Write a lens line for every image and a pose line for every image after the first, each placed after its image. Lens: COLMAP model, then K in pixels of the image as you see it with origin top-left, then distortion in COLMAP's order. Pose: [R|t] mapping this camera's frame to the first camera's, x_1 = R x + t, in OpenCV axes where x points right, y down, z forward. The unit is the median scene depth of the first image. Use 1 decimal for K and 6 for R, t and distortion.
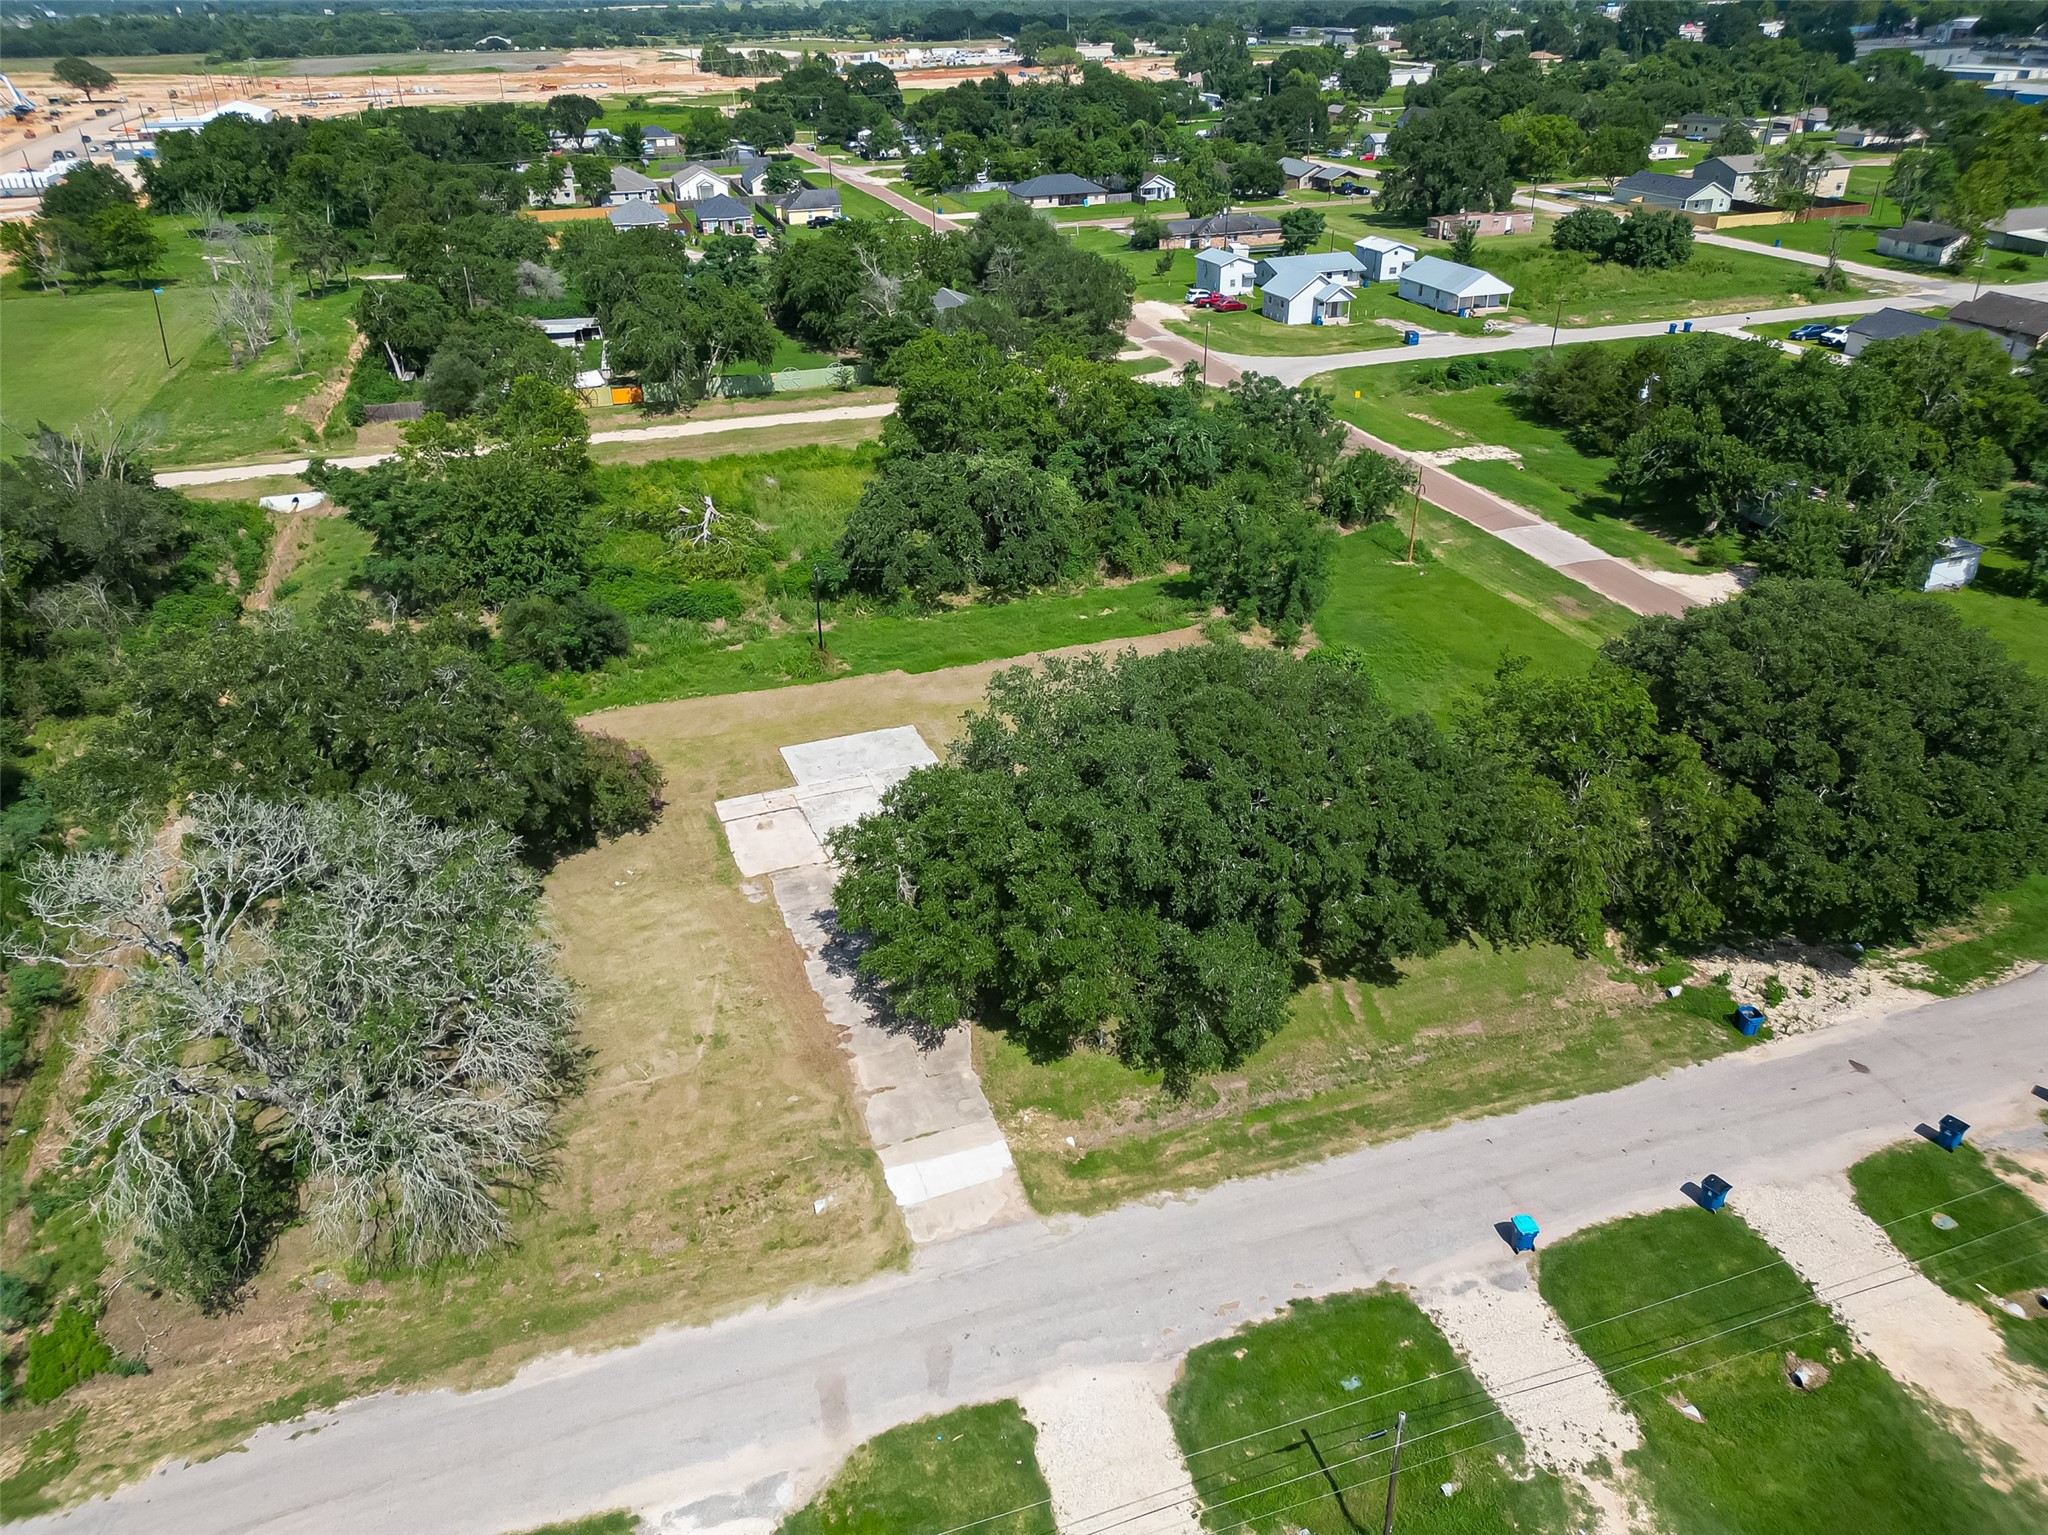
lens RADIAL K [[1431.2, 0, 1022.1], [0, 1431.2, 756.2], [0, 0, 1]] dist [0.068274, -0.053941]
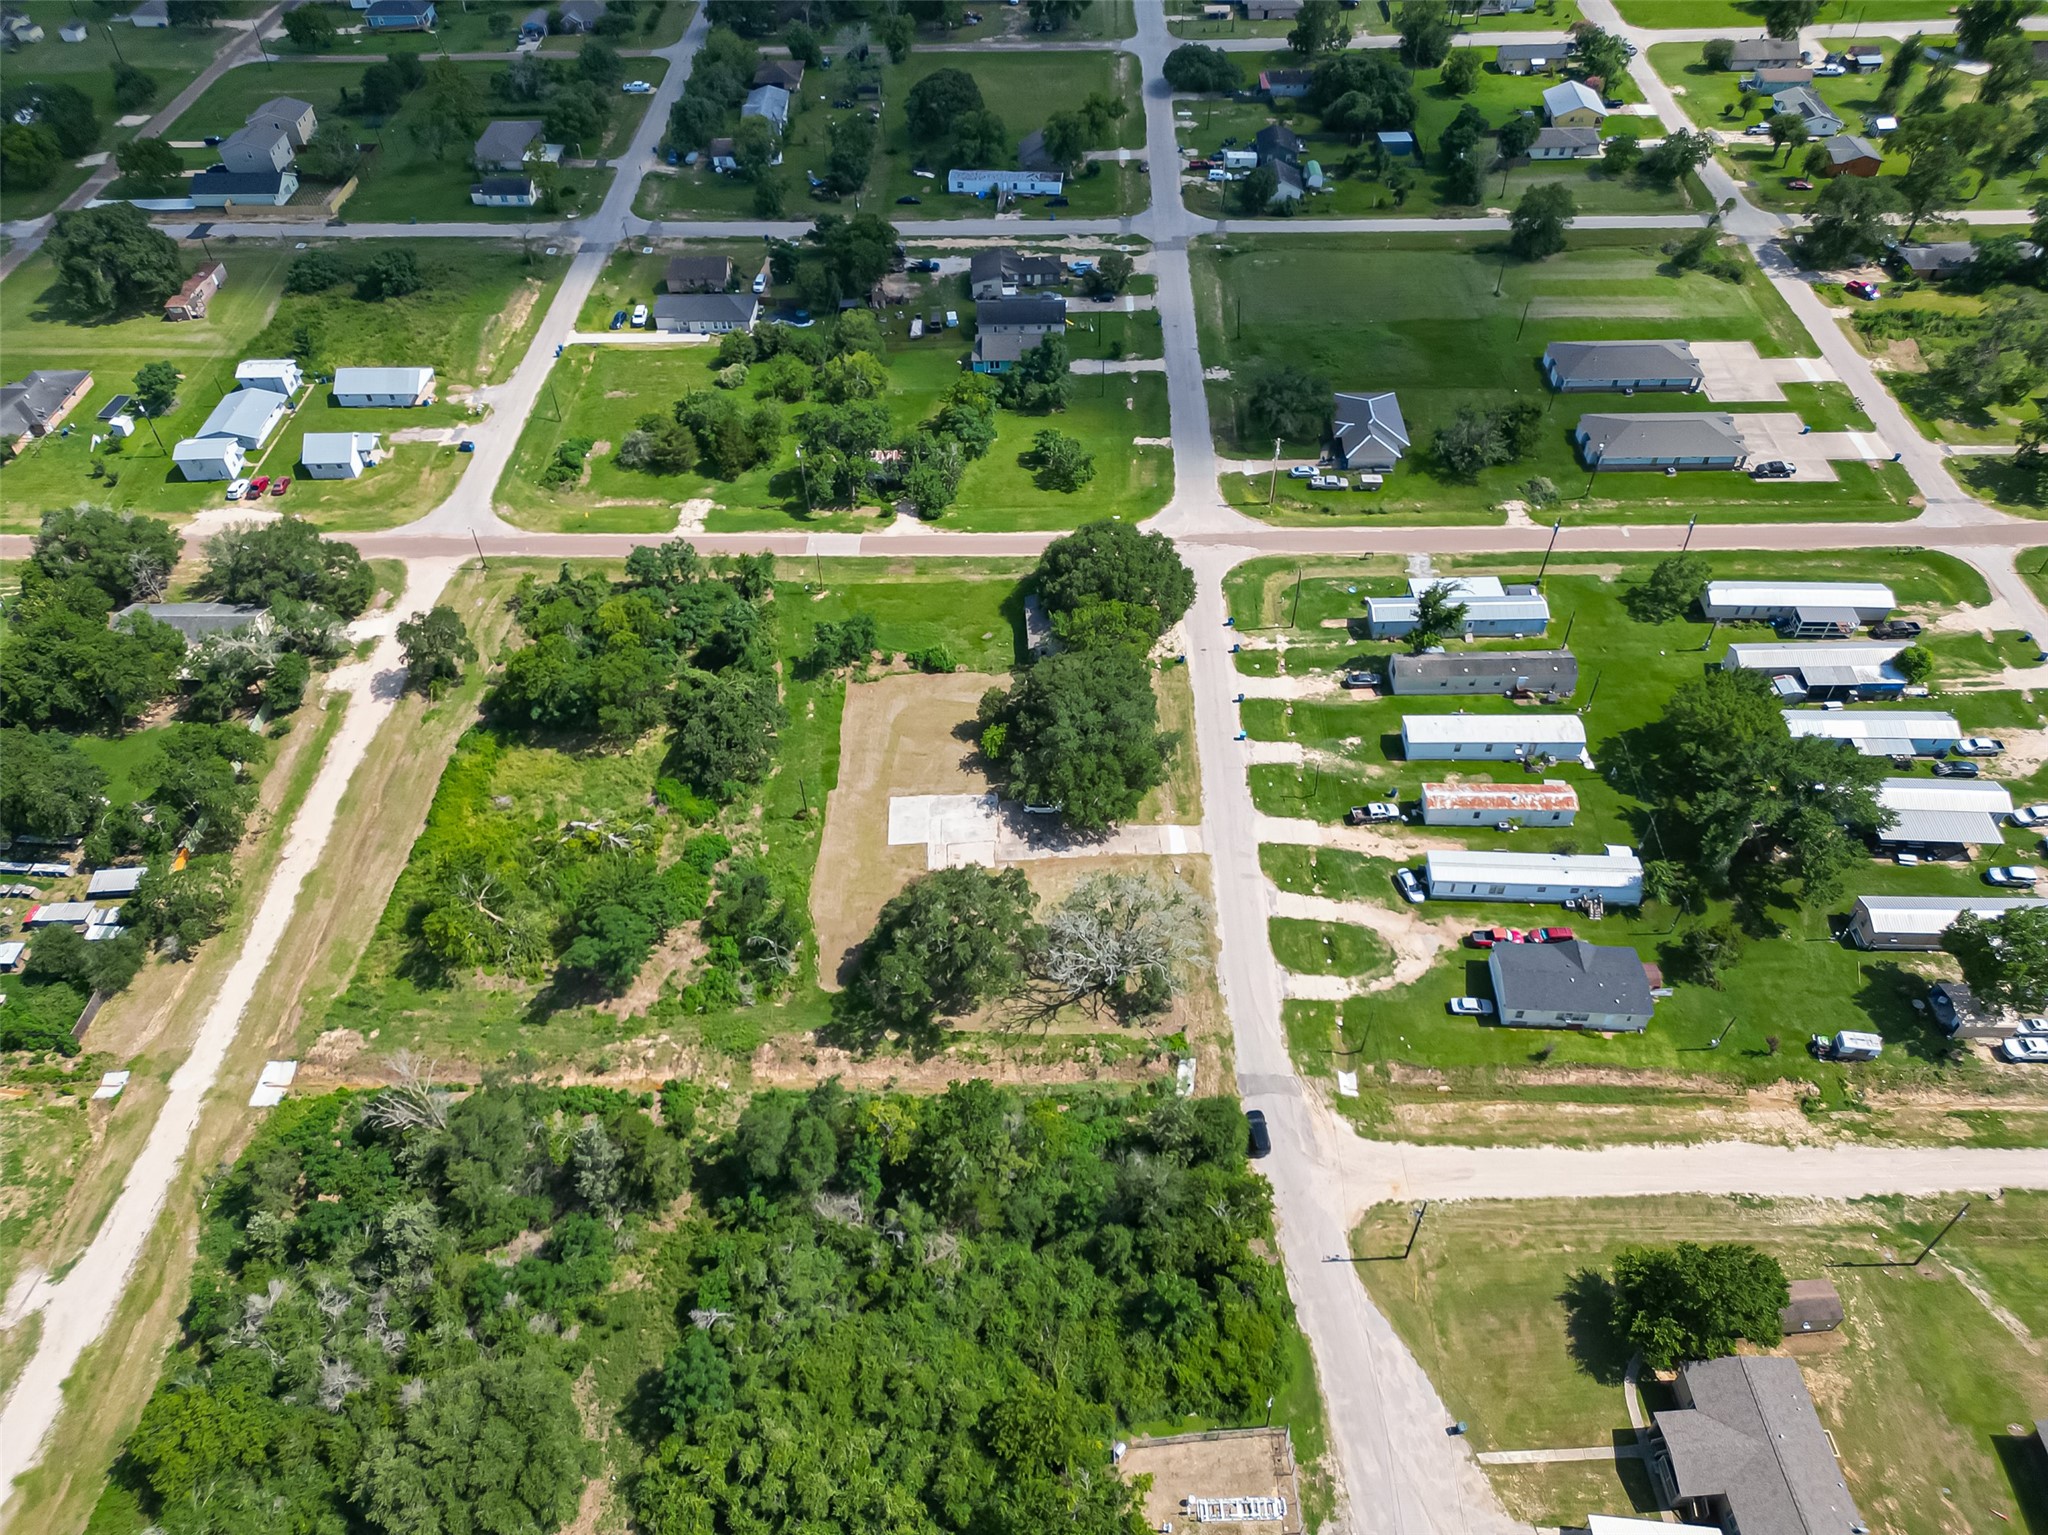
lens RADIAL K [[1431.2, 0, 1016.5], [0, 1431.2, 758.7], [0, 0, 1]] dist [0.068274, -0.053941]
pose [[0.319468, -0.666300, 0.673783, -1.882373], [0.463313, 0.730090, 0.502305, -1.394046], [-0.826608, 0.151702, 0.541946, -0.429041]]
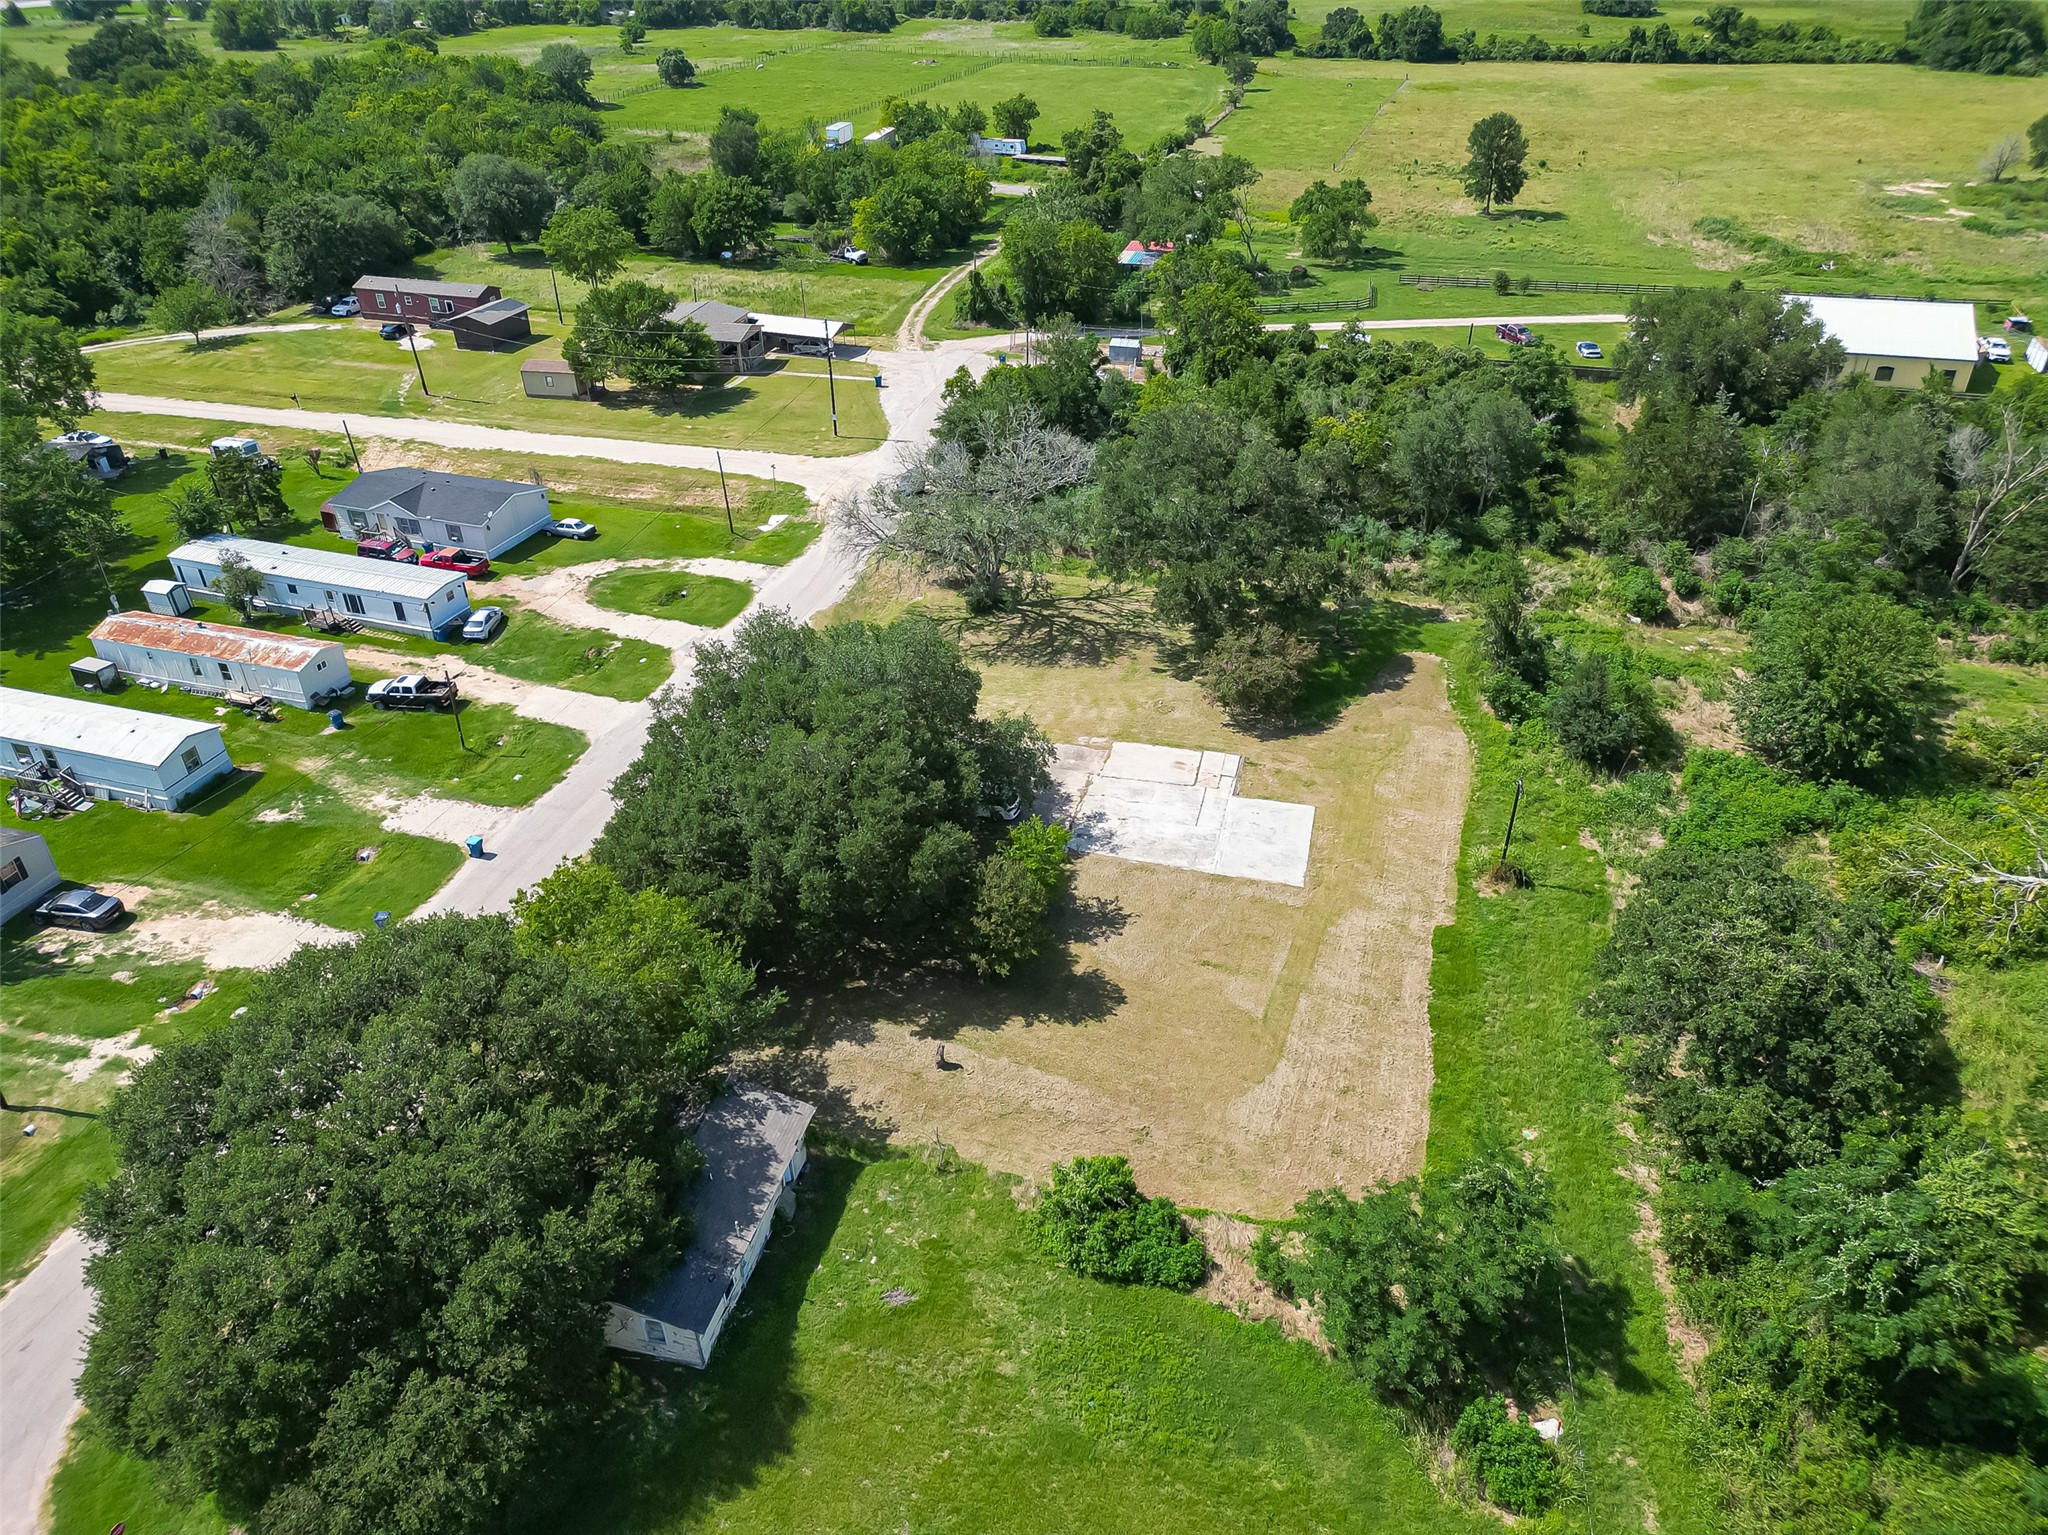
lens RADIAL K [[1431.2, 0, 1022.0], [0, 1431.2, 759.6], [0, 0, 1]] dist [0.068274, -0.053941]
pose [[-0.573903, 0.459107, -0.678127, 0.820759], [-0.363616, 0.599108, 0.713339, -0.884795], [0.733771, 0.655965, -0.176891, 1.297820]]
